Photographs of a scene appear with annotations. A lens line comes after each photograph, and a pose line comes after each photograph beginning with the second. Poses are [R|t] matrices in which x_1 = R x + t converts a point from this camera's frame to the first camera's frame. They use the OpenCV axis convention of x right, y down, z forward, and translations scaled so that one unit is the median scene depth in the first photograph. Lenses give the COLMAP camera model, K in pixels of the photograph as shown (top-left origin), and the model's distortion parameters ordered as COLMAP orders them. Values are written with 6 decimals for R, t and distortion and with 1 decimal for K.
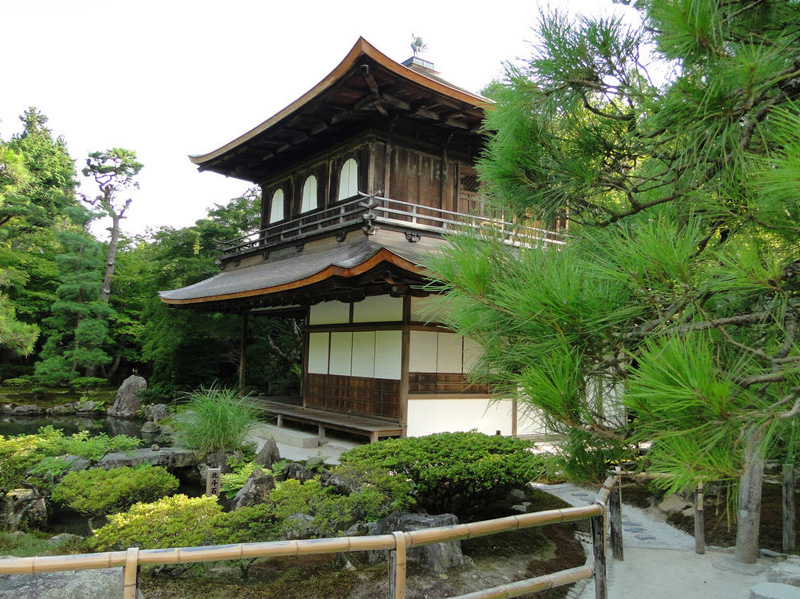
lens RADIAL K [[655.7, 0, 400.0], [0, 655.7, 299.5], [0, 0, 1]] dist [-0.005942, -0.000442]
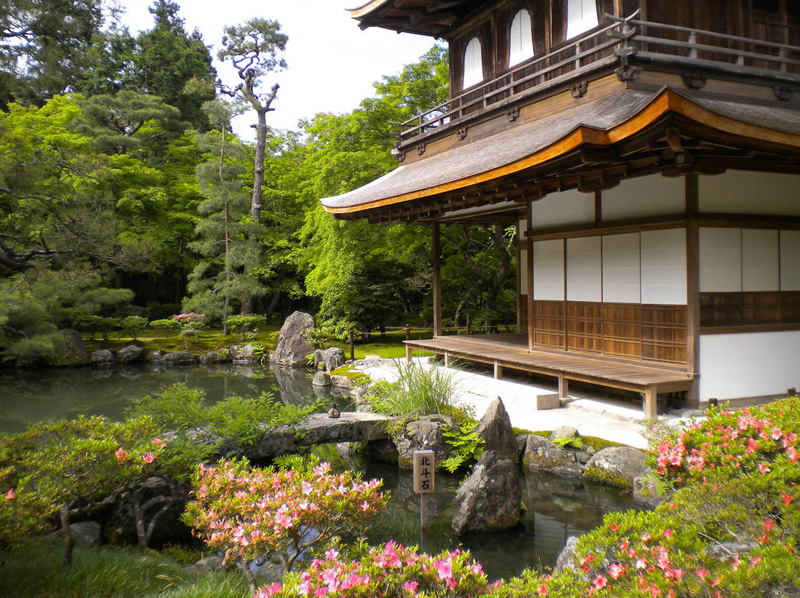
lens RADIAL K [[823.3, 0, 378.7], [0, 823.3, 298.5], [0, 0, 1]] dist [-0.099944, -0.024740]
pose [[0.959058, -0.033711, -0.281198, -0.051349], [0.063323, 0.993278, 0.096892, 0.016062], [0.276041, -0.110731, 0.954746, 0.128101]]
